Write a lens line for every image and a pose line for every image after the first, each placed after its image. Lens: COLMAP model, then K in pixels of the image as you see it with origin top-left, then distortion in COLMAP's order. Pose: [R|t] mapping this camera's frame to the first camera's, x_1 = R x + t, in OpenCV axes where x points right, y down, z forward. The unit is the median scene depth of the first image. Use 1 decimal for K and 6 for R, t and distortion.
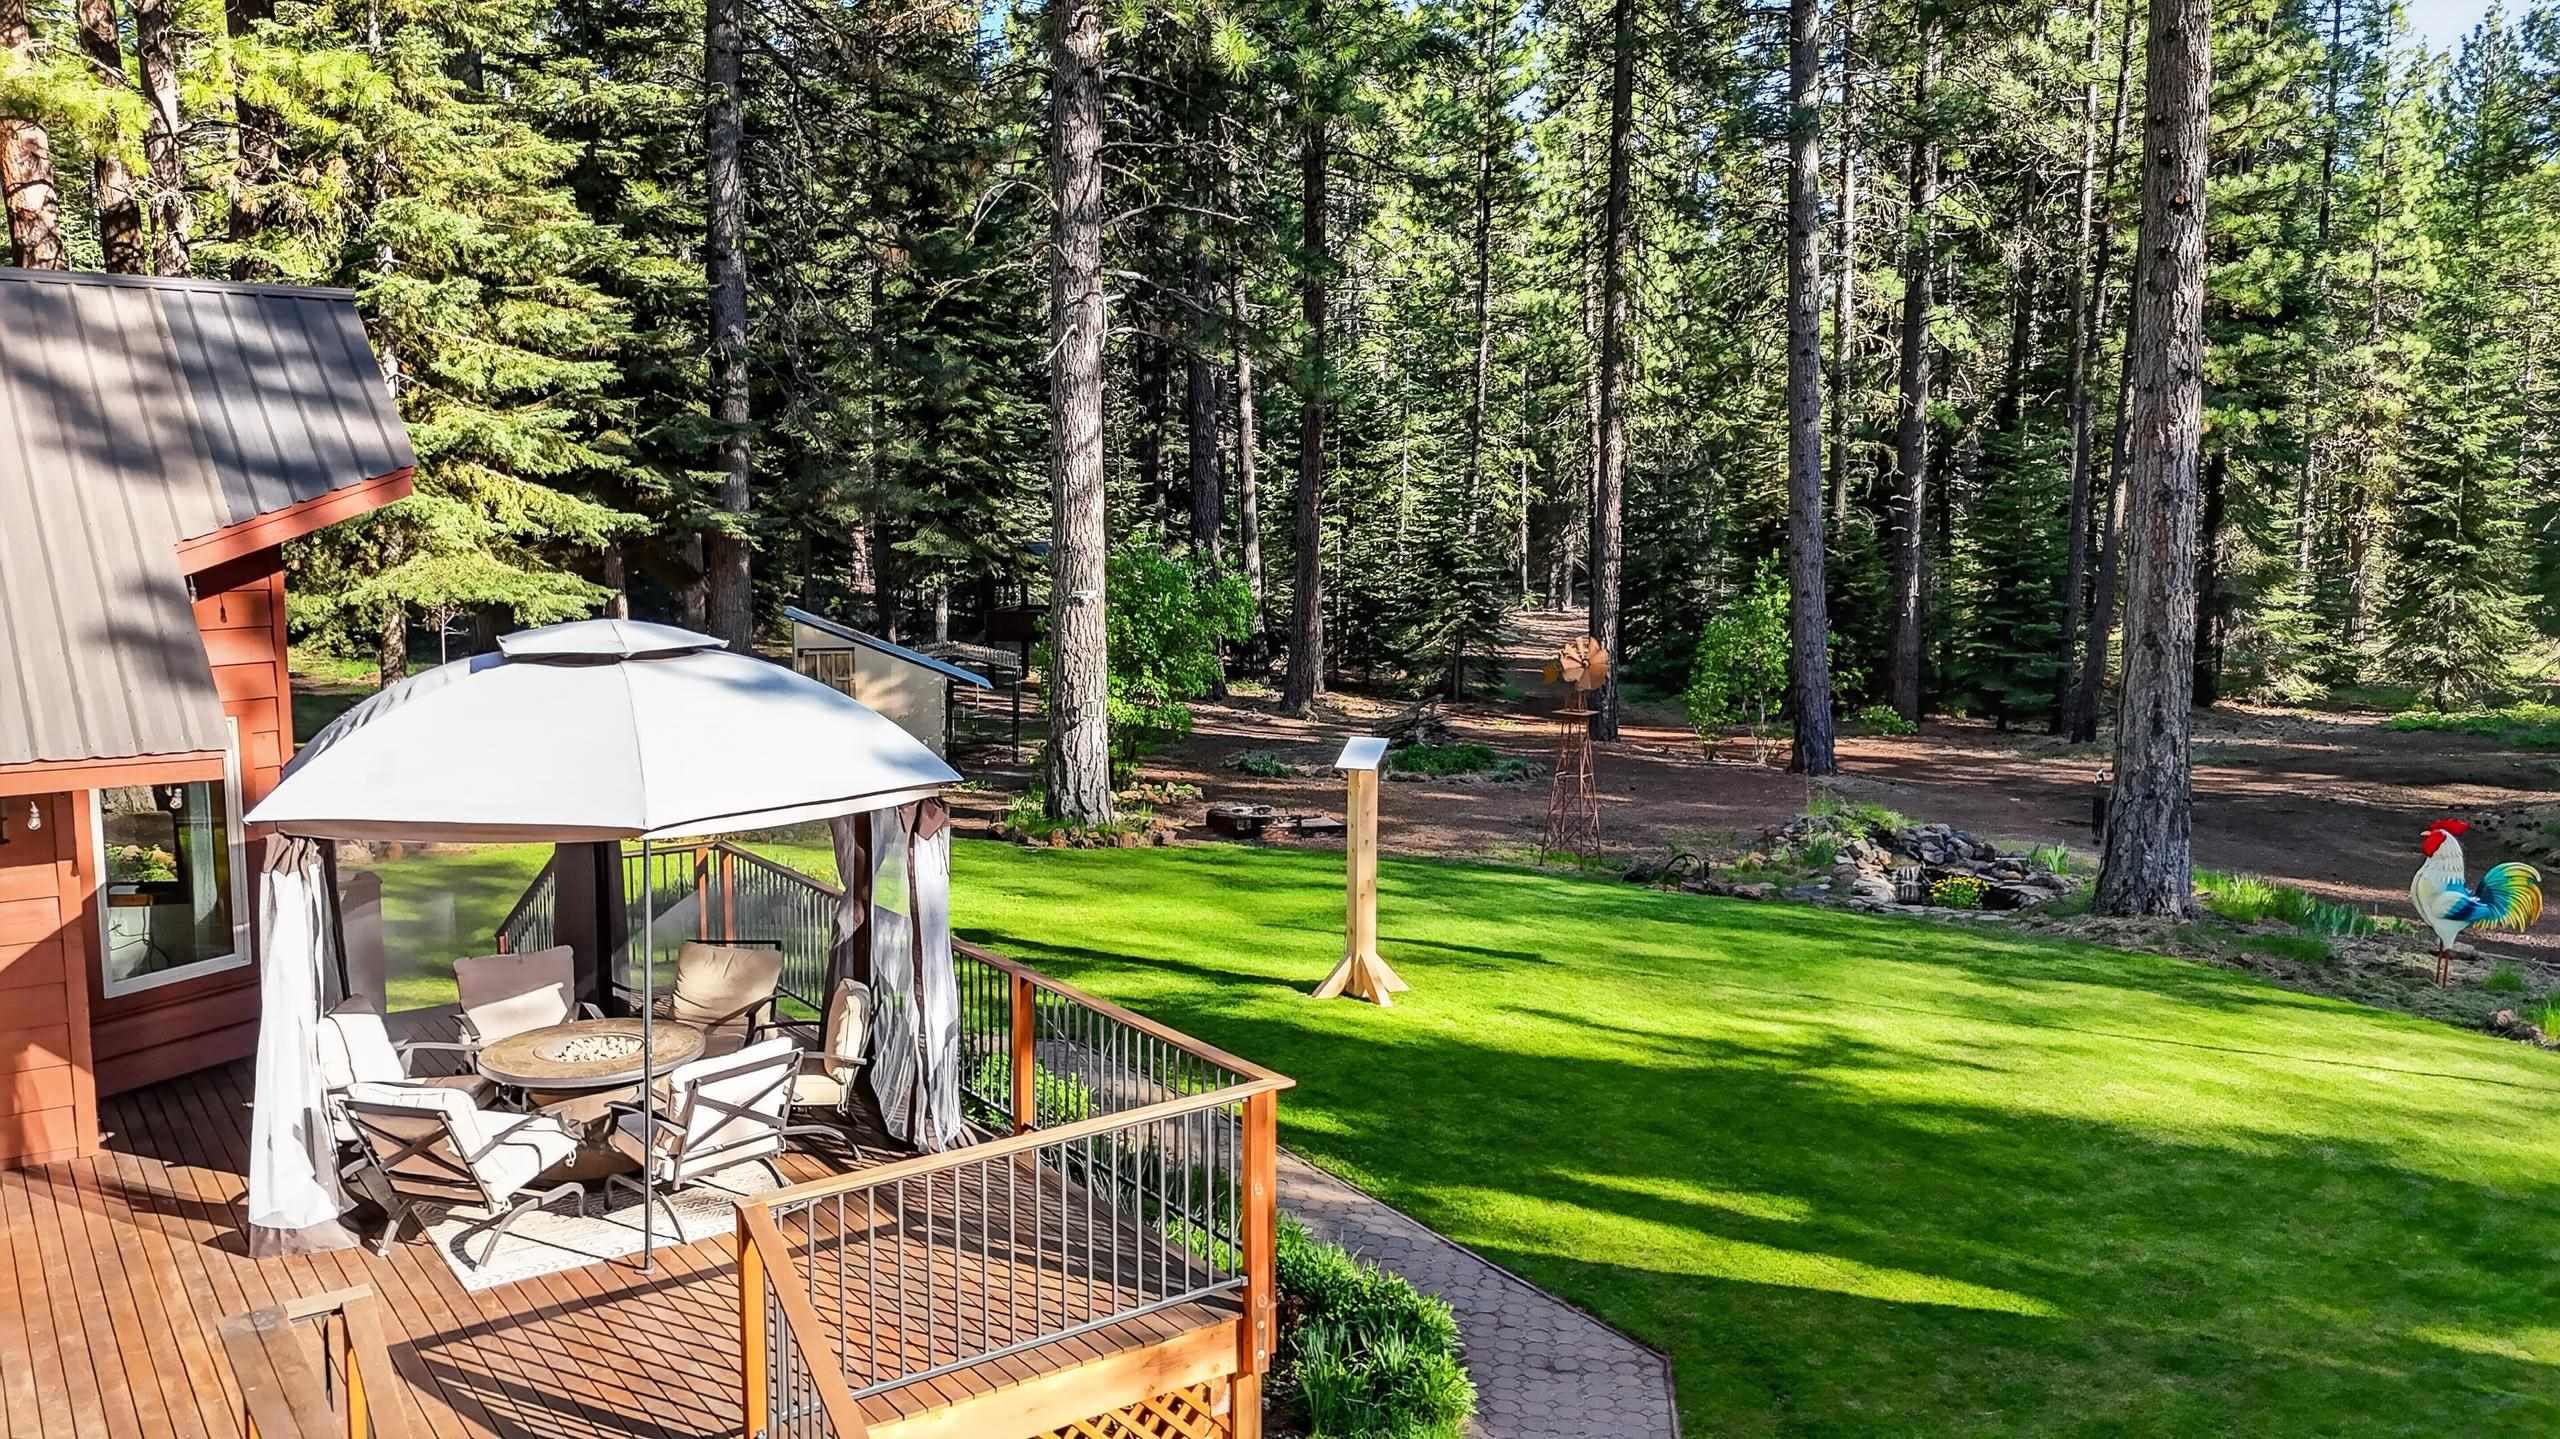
lens RADIAL K [[1872.8, 0, 1282.5], [0, 1872.8, 723.9], [0, 0, 1]] dist [0.054726, -0.002226]
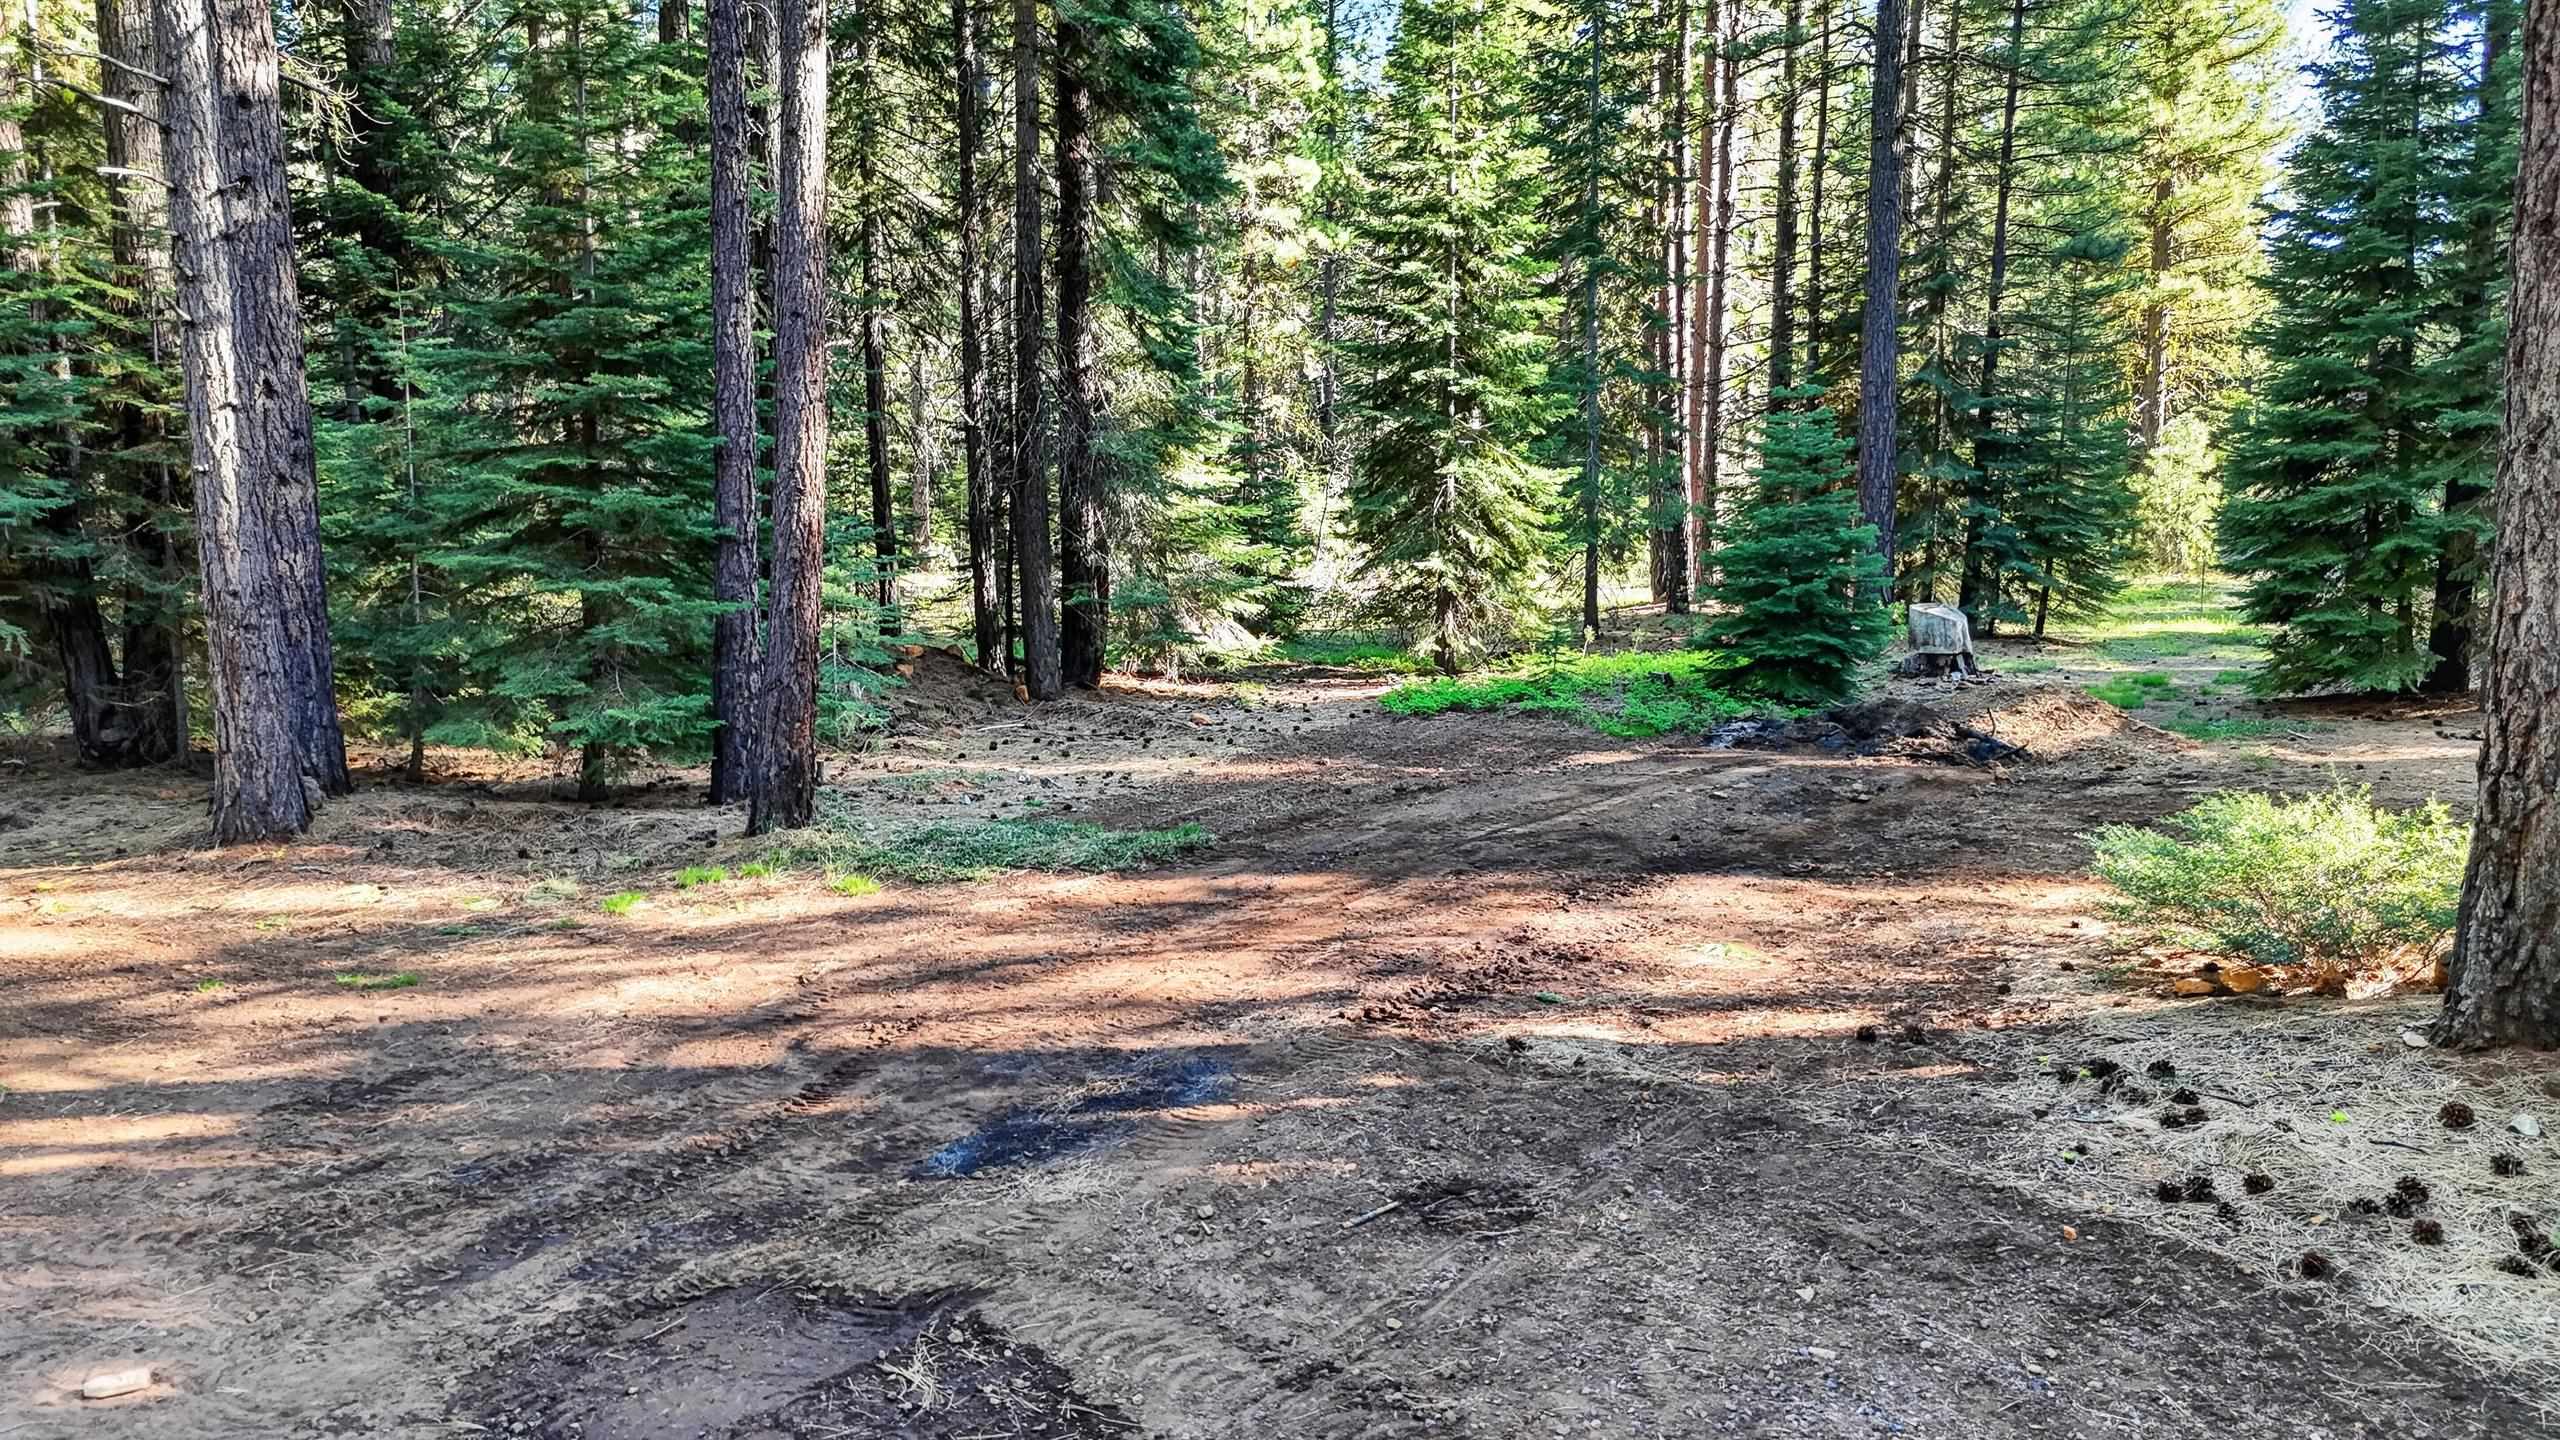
lens RADIAL K [[1872.8, 0, 1270.9], [0, 1872.8, 729.5], [0, 0, 1]] dist [0.054726, -0.002226]
pose [[0.849986, -0.069594, 0.522188, 0.266706], [0.063948, 0.997536, 0.028855, -0.009599], [-0.522910, 0.008867, 0.852342, 0.548674]]
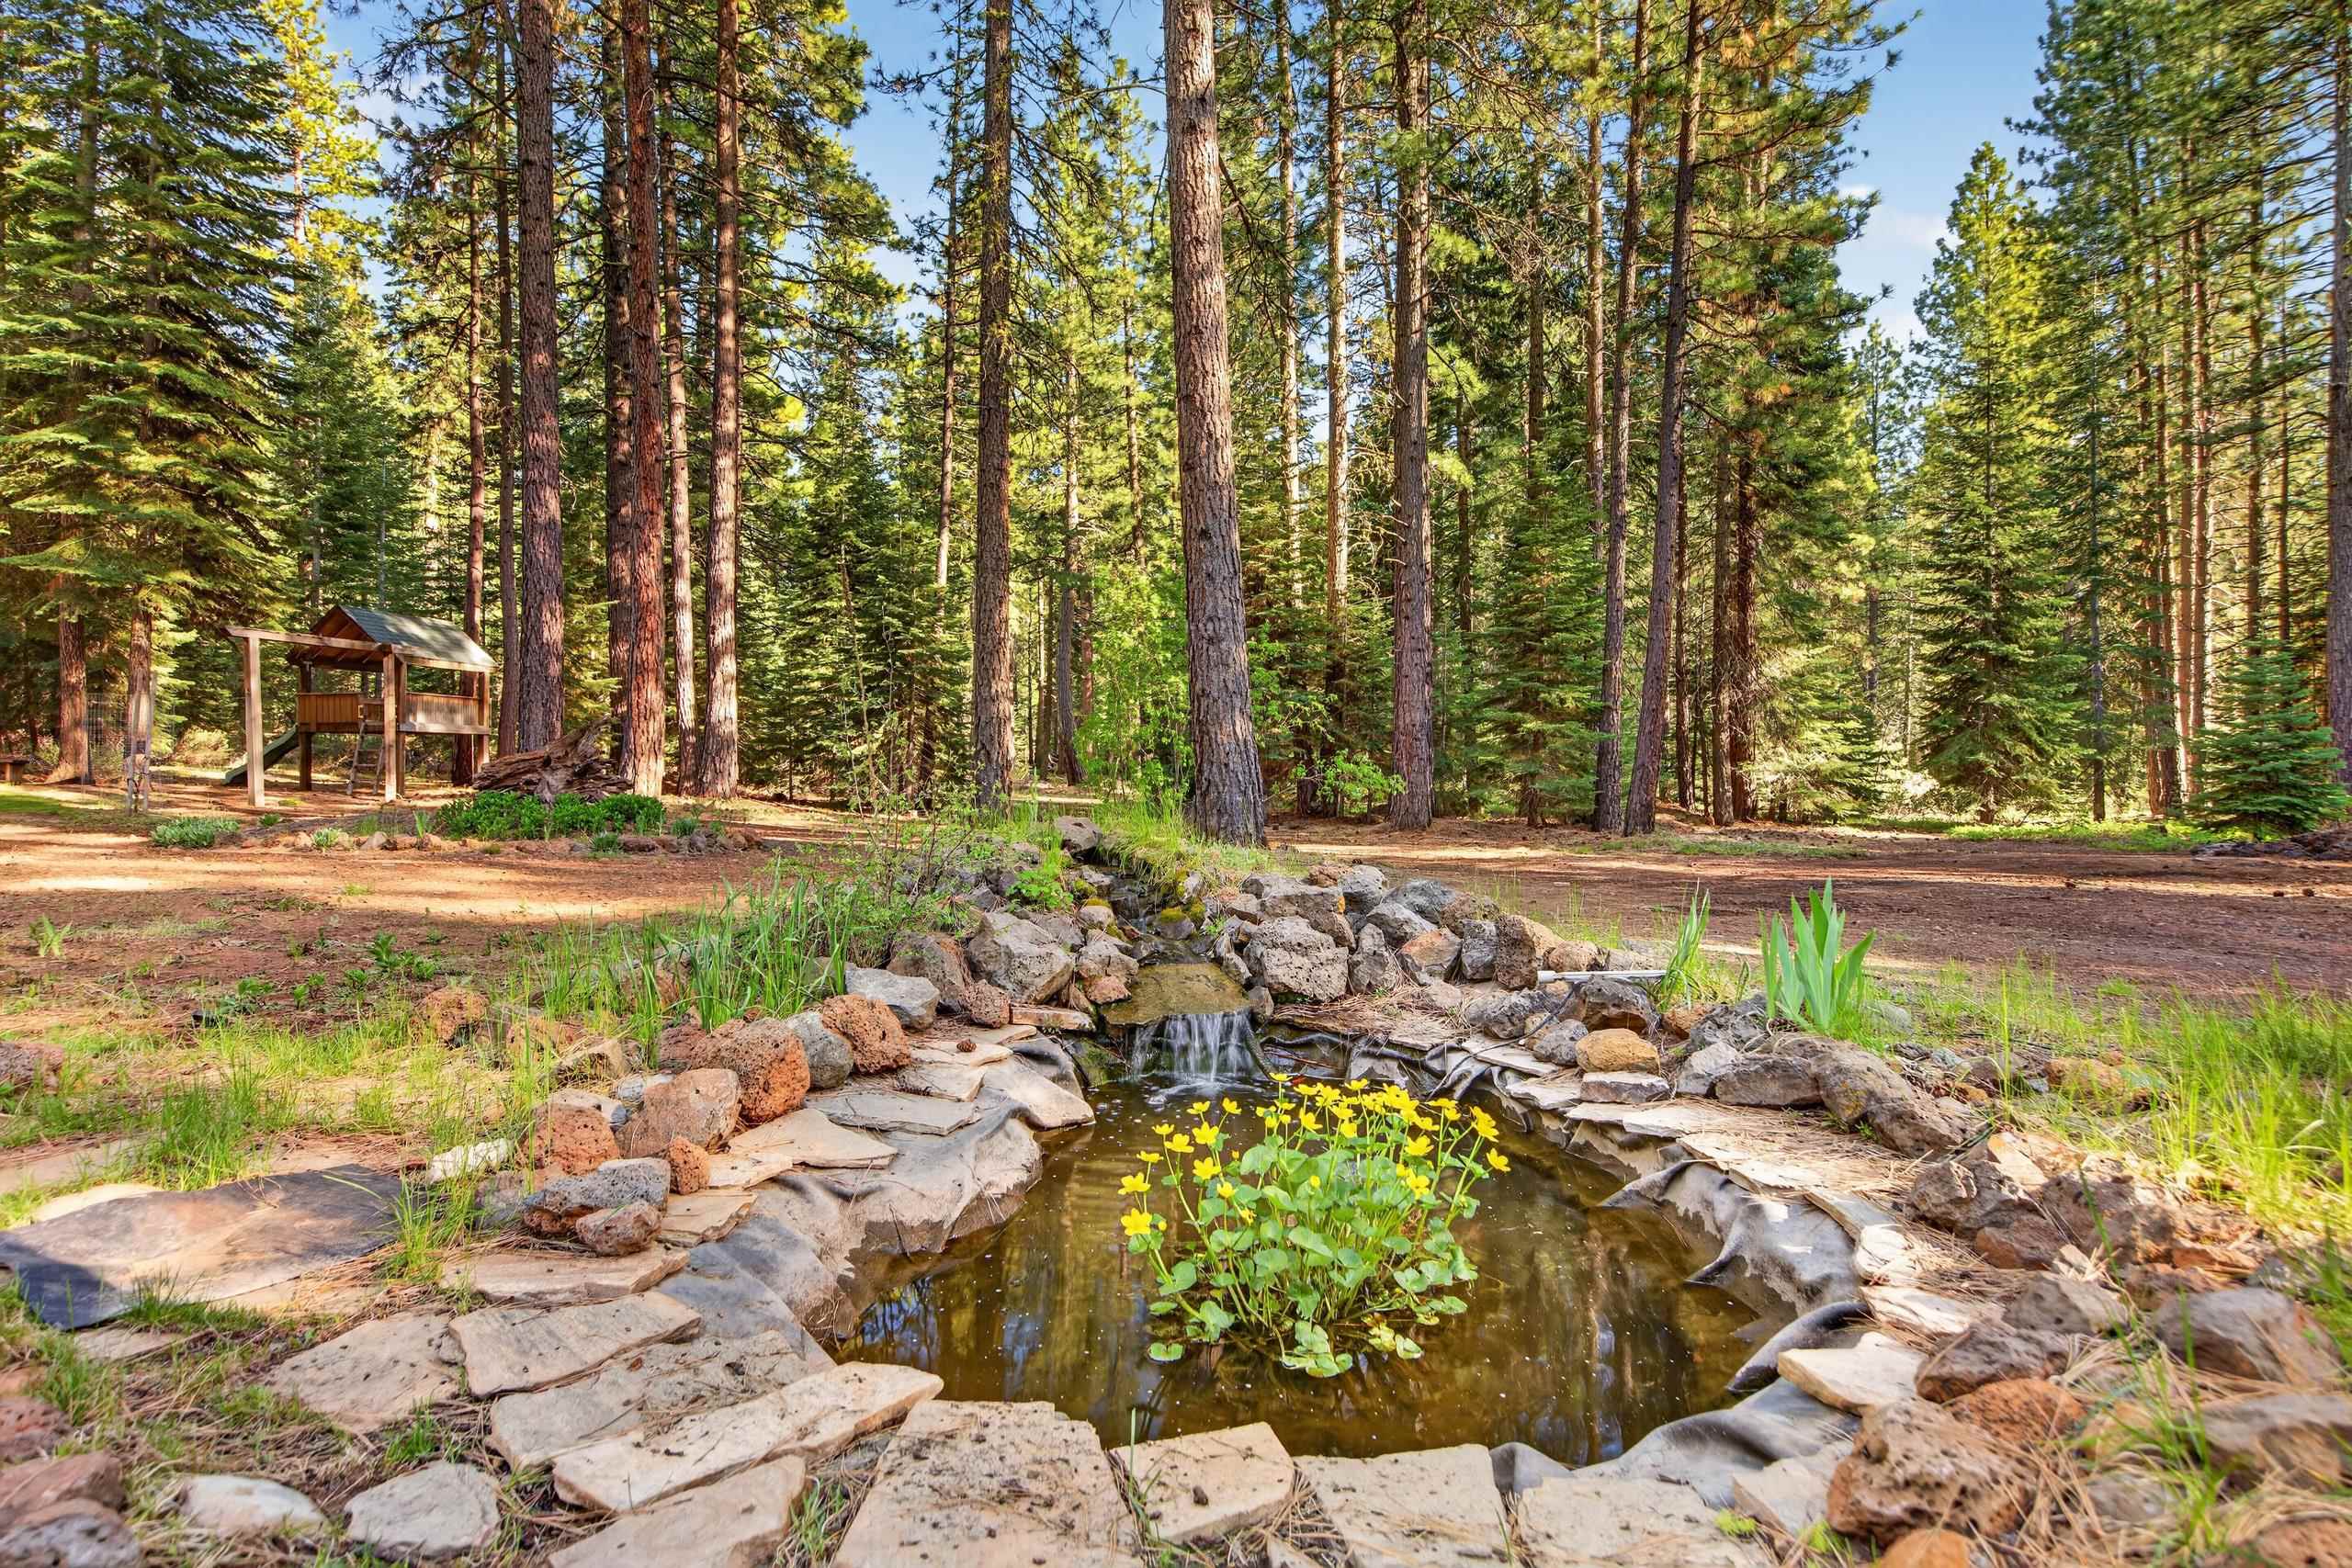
lens RADIAL K [[1226.3, 0, 1167.2], [0, 1226.3, 766.0], [0, 0, 1]] dist [-0.003454, -0.001742]
pose [[0.996825, 0.009155, 0.079097, 0.169950], [0.000704, 0.992315, -0.123732, 0.034383], [-0.079622, 0.123395, 0.989158, 0.452125]]
